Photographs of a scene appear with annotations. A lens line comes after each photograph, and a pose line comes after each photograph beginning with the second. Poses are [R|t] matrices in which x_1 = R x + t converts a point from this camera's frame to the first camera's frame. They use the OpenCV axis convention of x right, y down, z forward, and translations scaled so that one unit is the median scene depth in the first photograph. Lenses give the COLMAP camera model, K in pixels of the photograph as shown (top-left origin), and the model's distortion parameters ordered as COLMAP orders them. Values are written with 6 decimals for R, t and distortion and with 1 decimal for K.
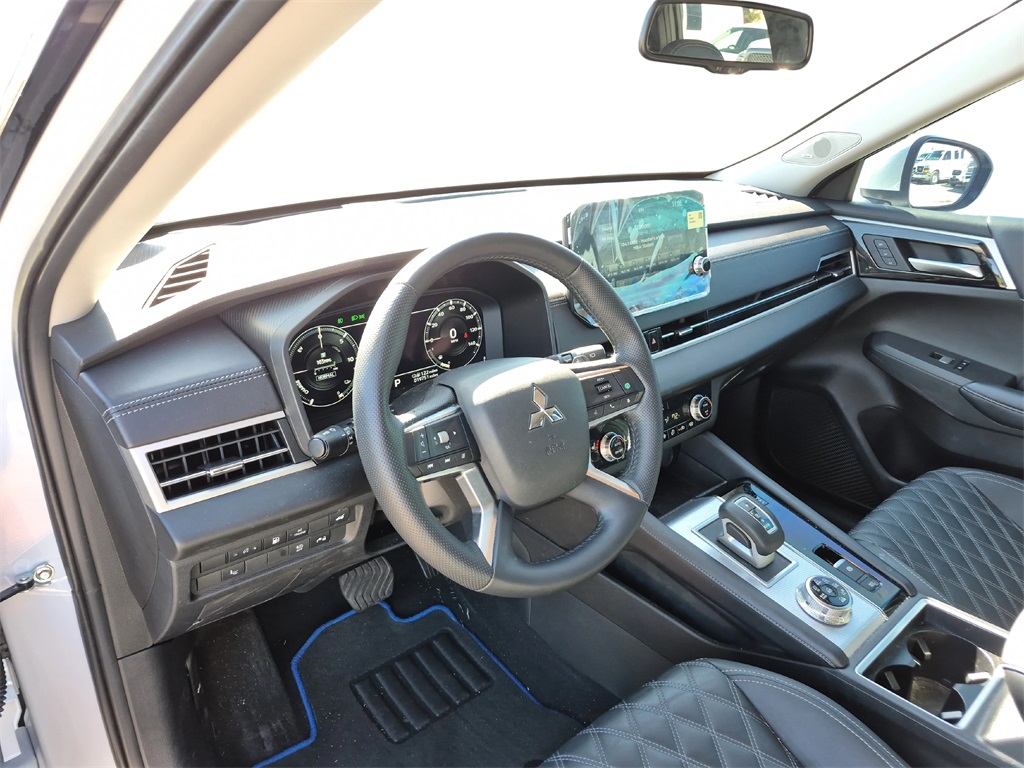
lens RADIAL K [[693.5, 0, 508.5], [0, 693.5, 366.2], [0, 0, 1]] dist [0.068416, -0.002624]
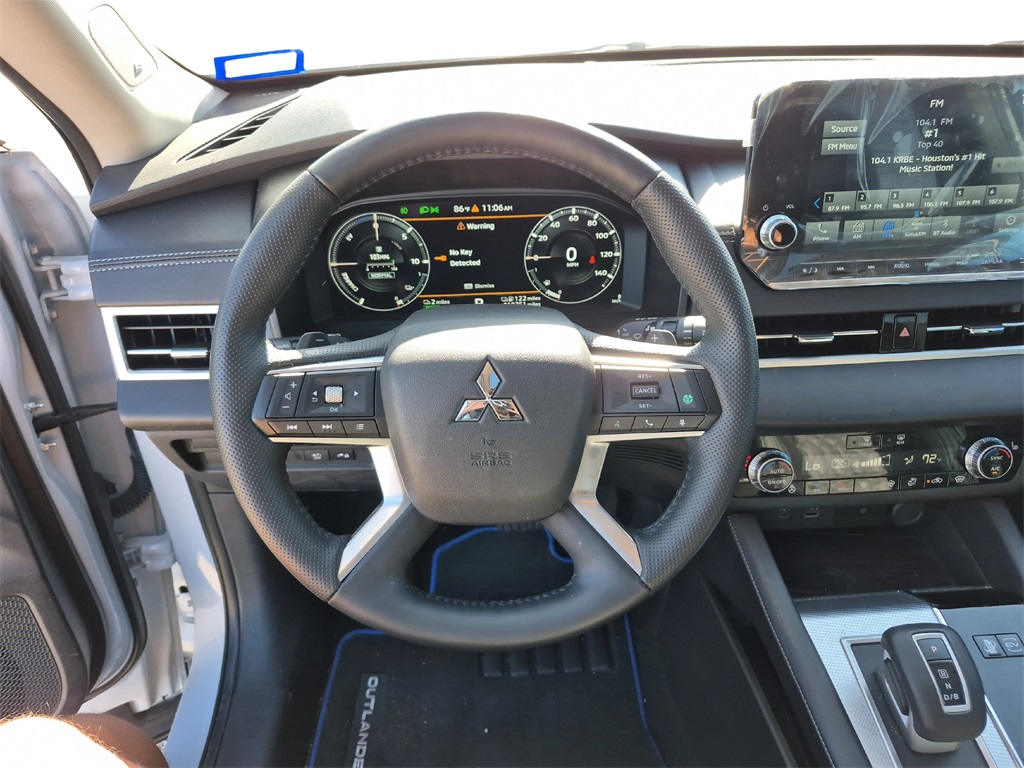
lens RADIAL K [[713.3, 0, 512.0], [0, 713.3, 384.0], [0, 0, 1]] dist [0.046055, -0.063775]
pose [[0.805848, 0.293444, -0.514295, 0.305564], [-0.195179, 0.951660, 0.237168, -0.085414], [0.559029, -0.090742, 0.824167, 0.338632]]
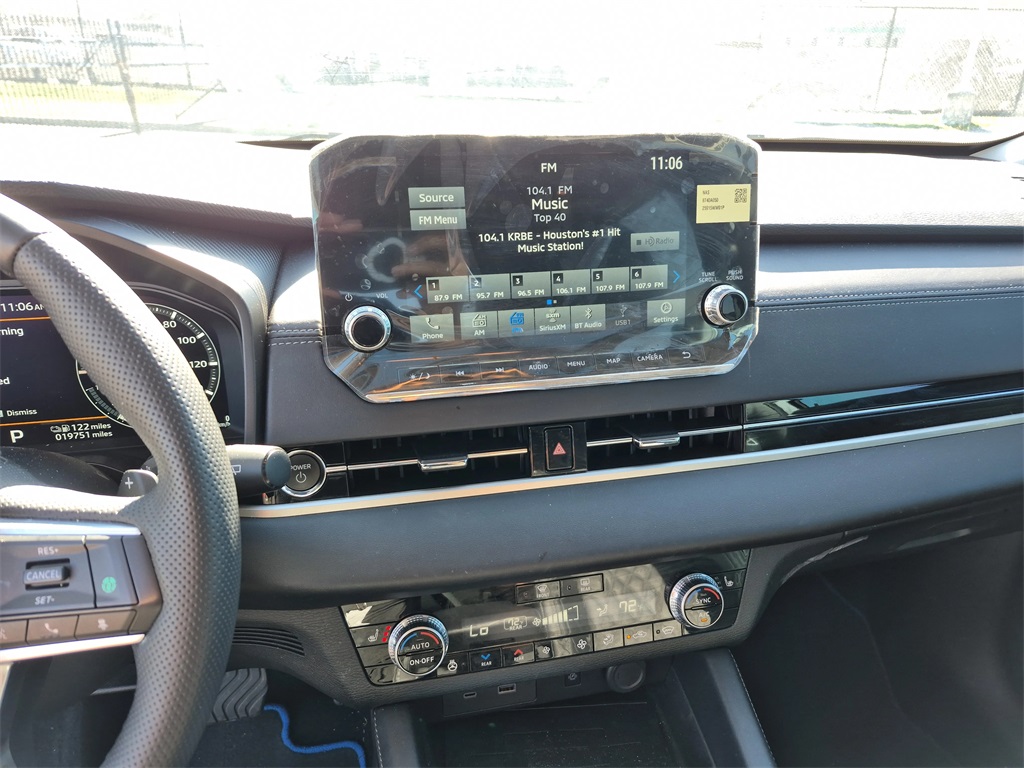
lens RADIAL K [[729.5, 0, 512.0], [0, 729.5, 384.0], [0, 0, 1]] dist [0.074448, -0.117910]
pose [[0.889594, 0.177845, -0.420706, 0.434287], [-0.169606, 0.983847, 0.057266, -0.117685], [0.424095, 0.020411, 0.905388, 0.610911]]
